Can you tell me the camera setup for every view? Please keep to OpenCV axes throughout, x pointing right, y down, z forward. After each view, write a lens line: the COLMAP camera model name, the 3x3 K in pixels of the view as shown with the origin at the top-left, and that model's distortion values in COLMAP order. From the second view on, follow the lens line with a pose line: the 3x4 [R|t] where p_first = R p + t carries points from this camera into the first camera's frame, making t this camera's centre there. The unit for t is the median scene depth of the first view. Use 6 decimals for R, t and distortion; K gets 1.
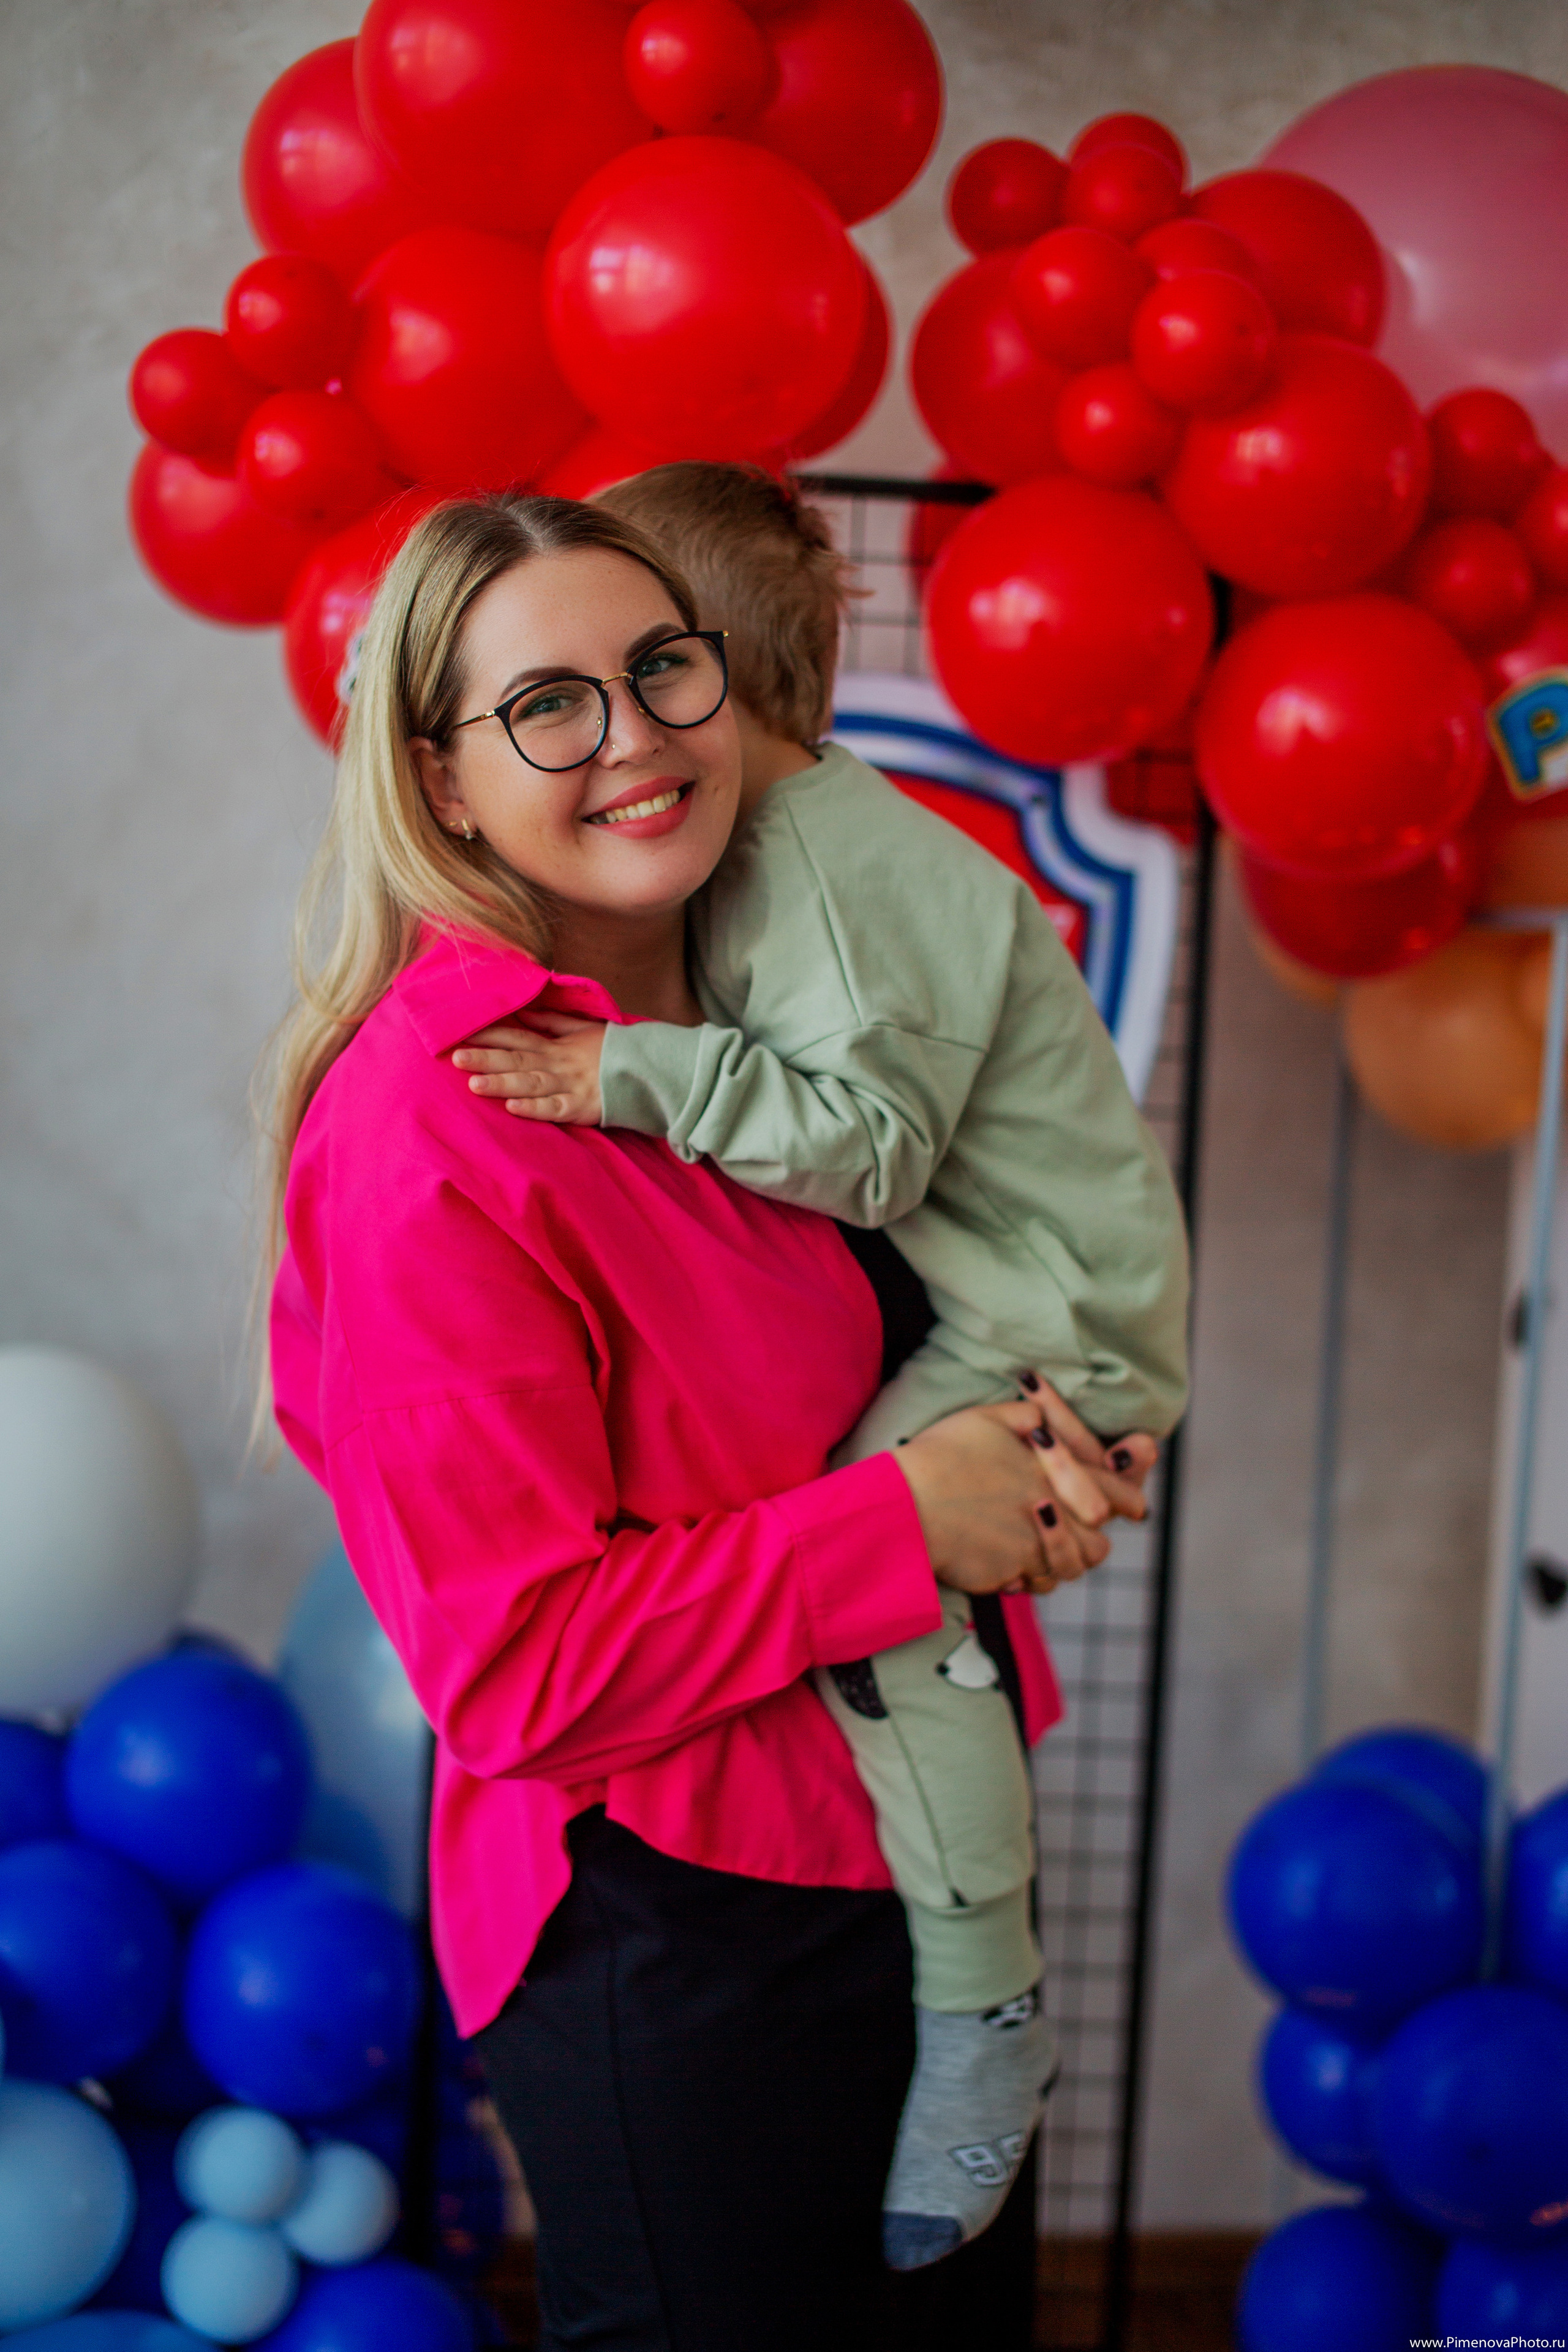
lens RADIAL K [[3222.5, 0, 789.9], [0, 3222.5, 1153.0], [0, 0, 1]] dist [-0.085943, 0.000000]
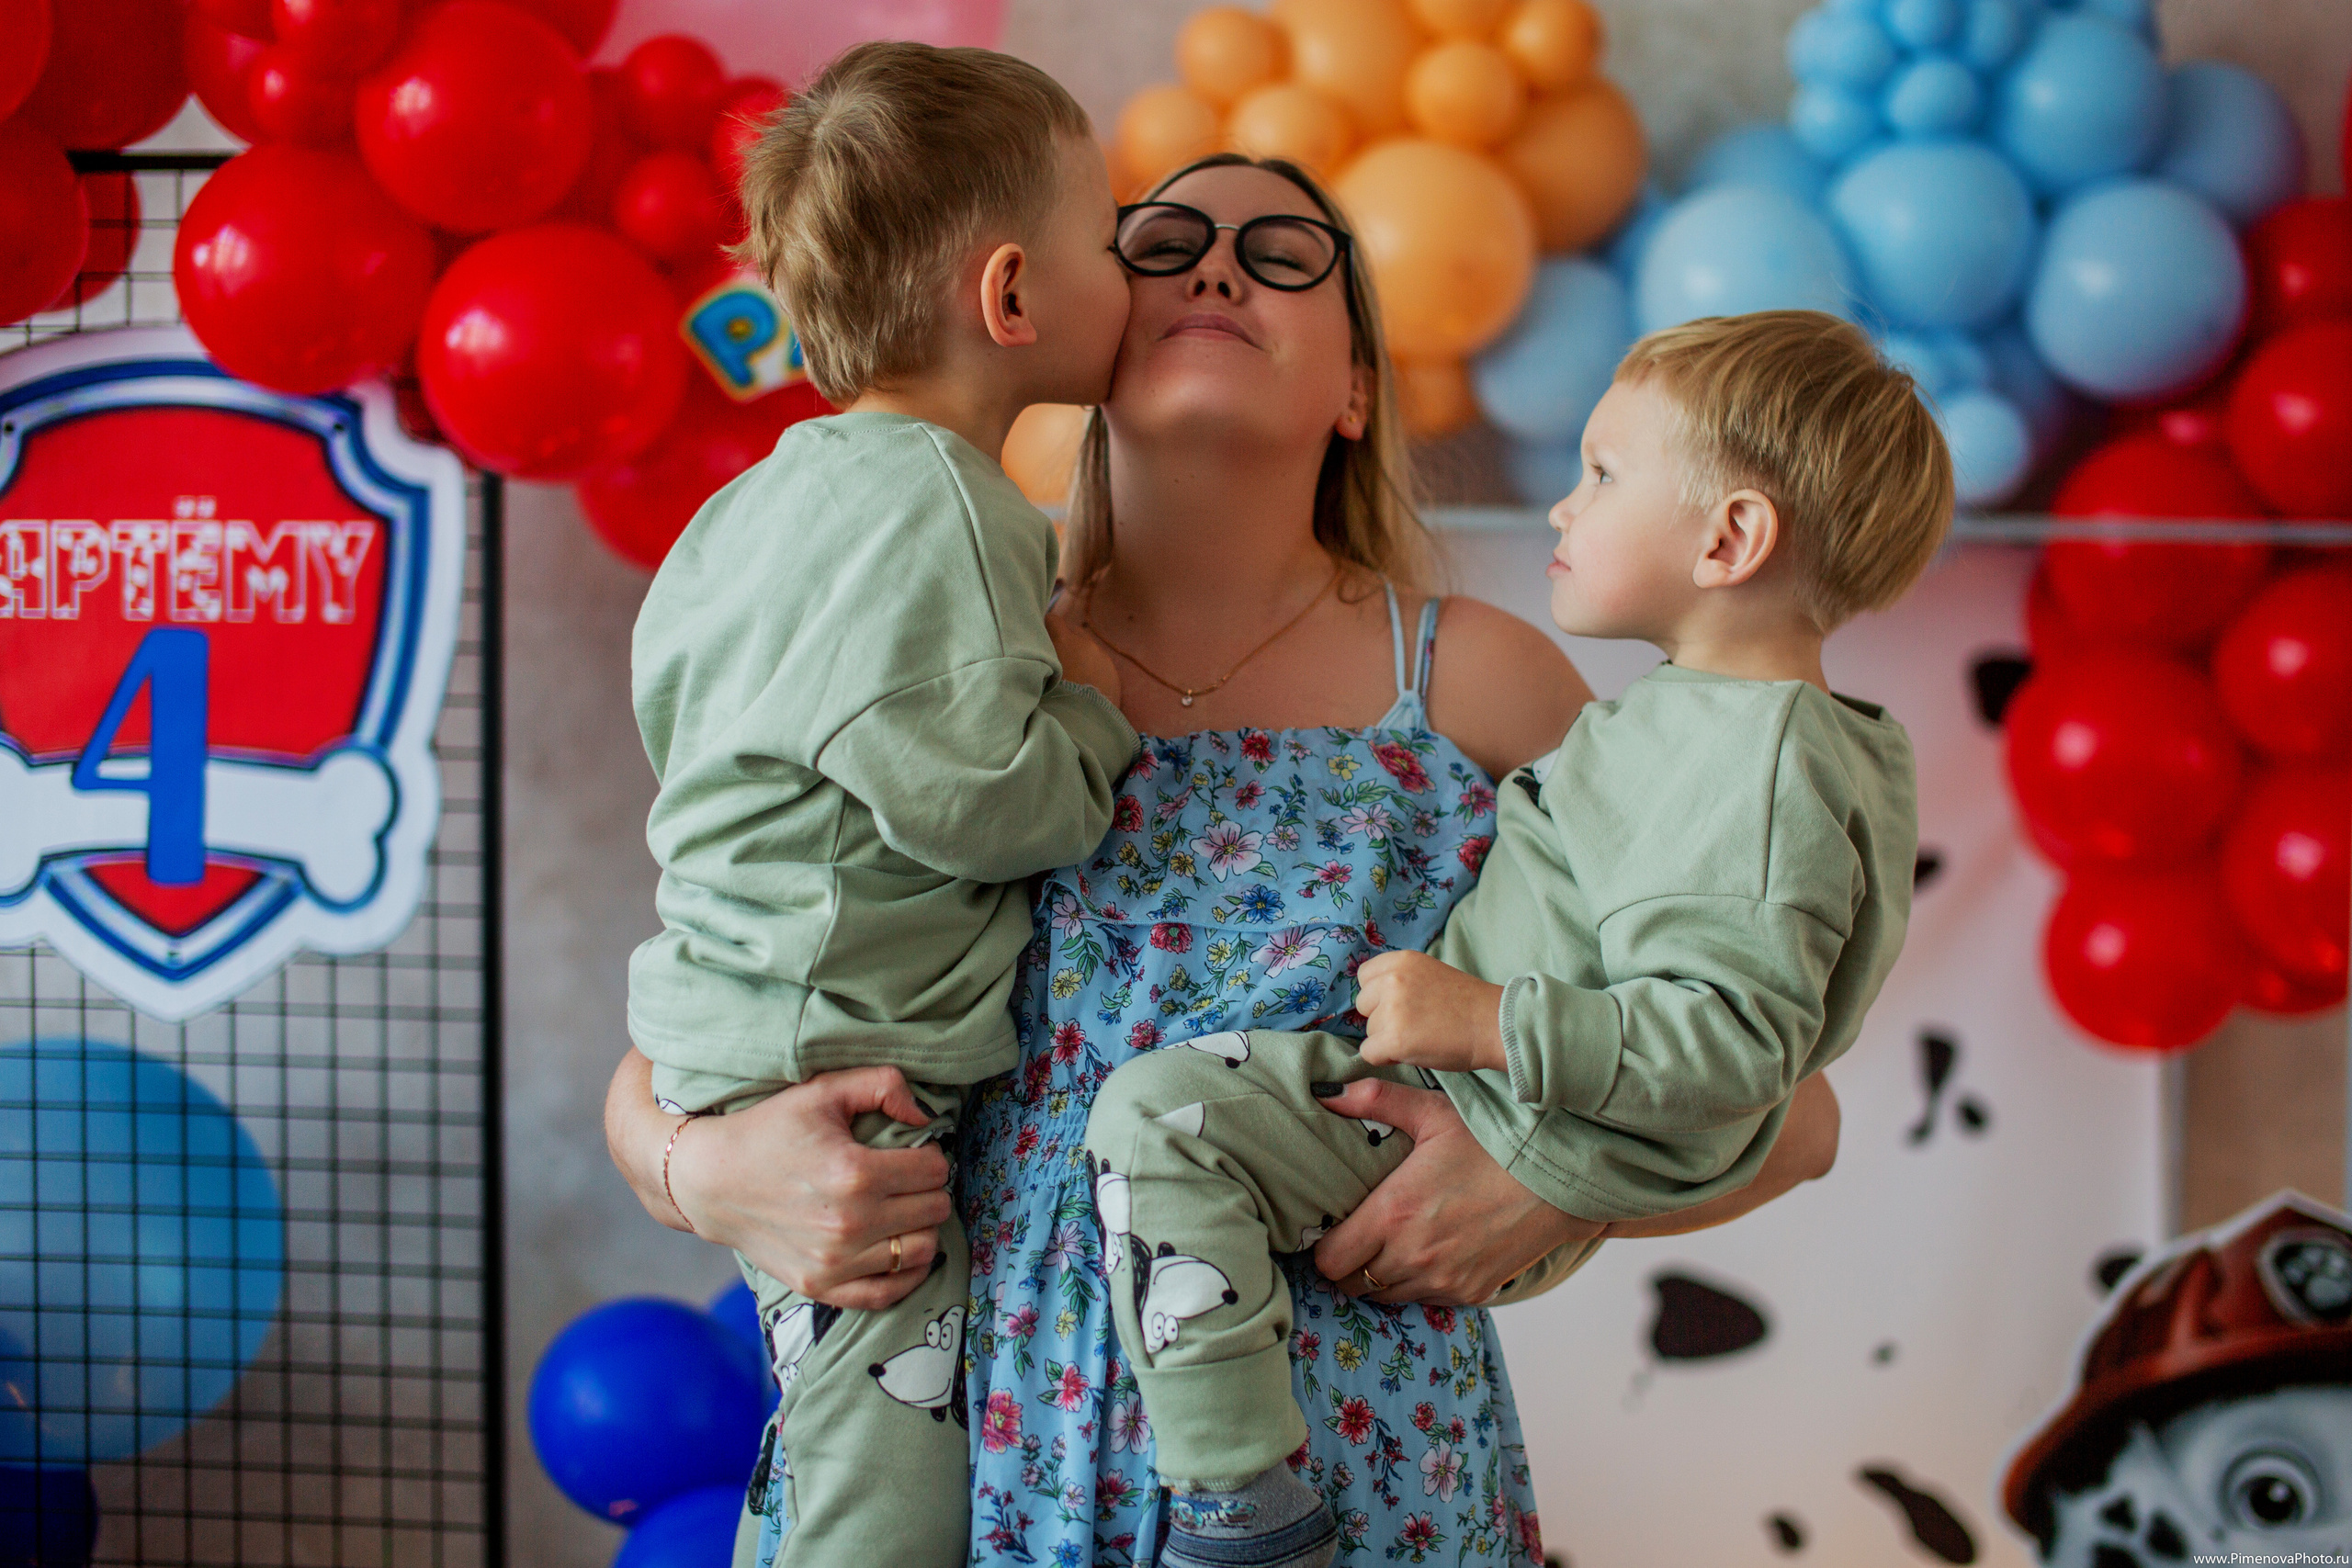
lens RADIAL K [[3222.2, 0, 1175.5], [0, 3222.2, 771.9], [0, 0, 1]] dist [-0.085943, 0.000000]
pose [[0.986833, -0.024970, -0.159803, 0.562505], [0.021313, 0.999471, -0.024556, 0.047109], [0.160332, 0.020827, 0.986843, -0.062784]]
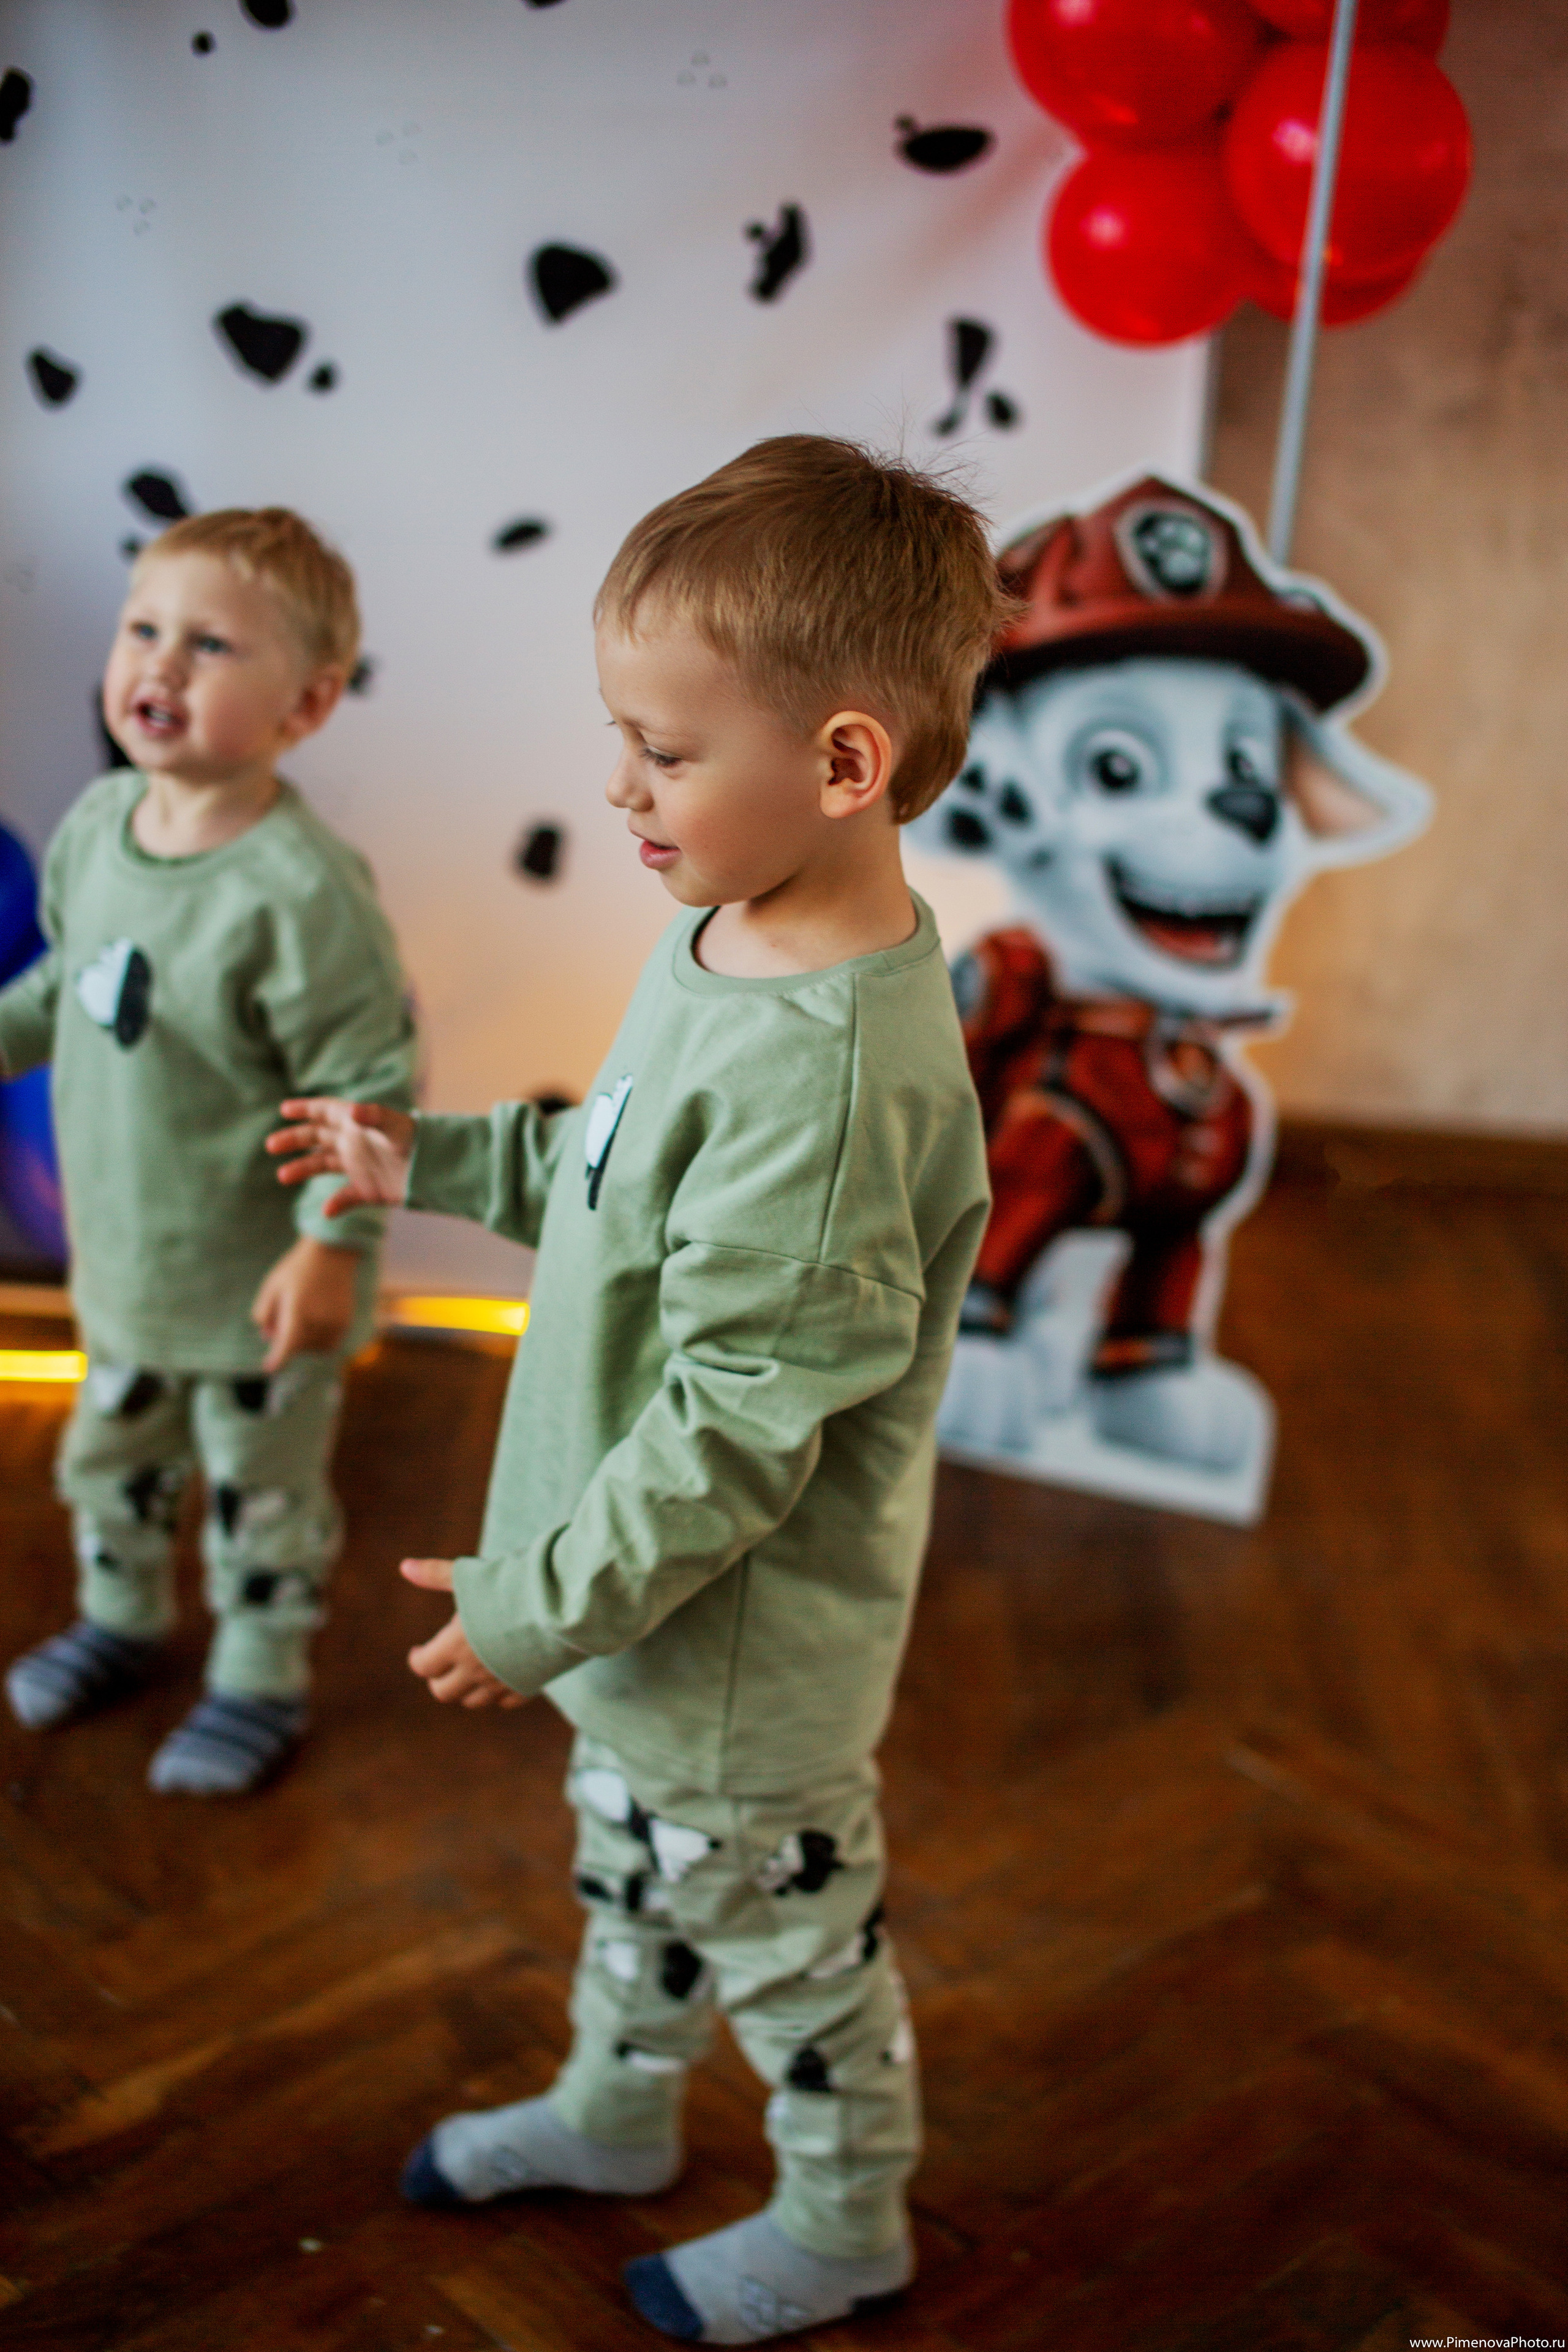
lens RADIAL K [[3222.5, 0, 828.4], [0, 3222.5, 1190.1], [0, 0, 1]] dist [-0.085943, 0.000000]
pose [[0.987869, 0.083137, -0.131161, 0.806860], [-0.043850, 0.959586, 0.277977, 0.110431], [0.148971, -0.268853, 0.951591, -0.031070]]
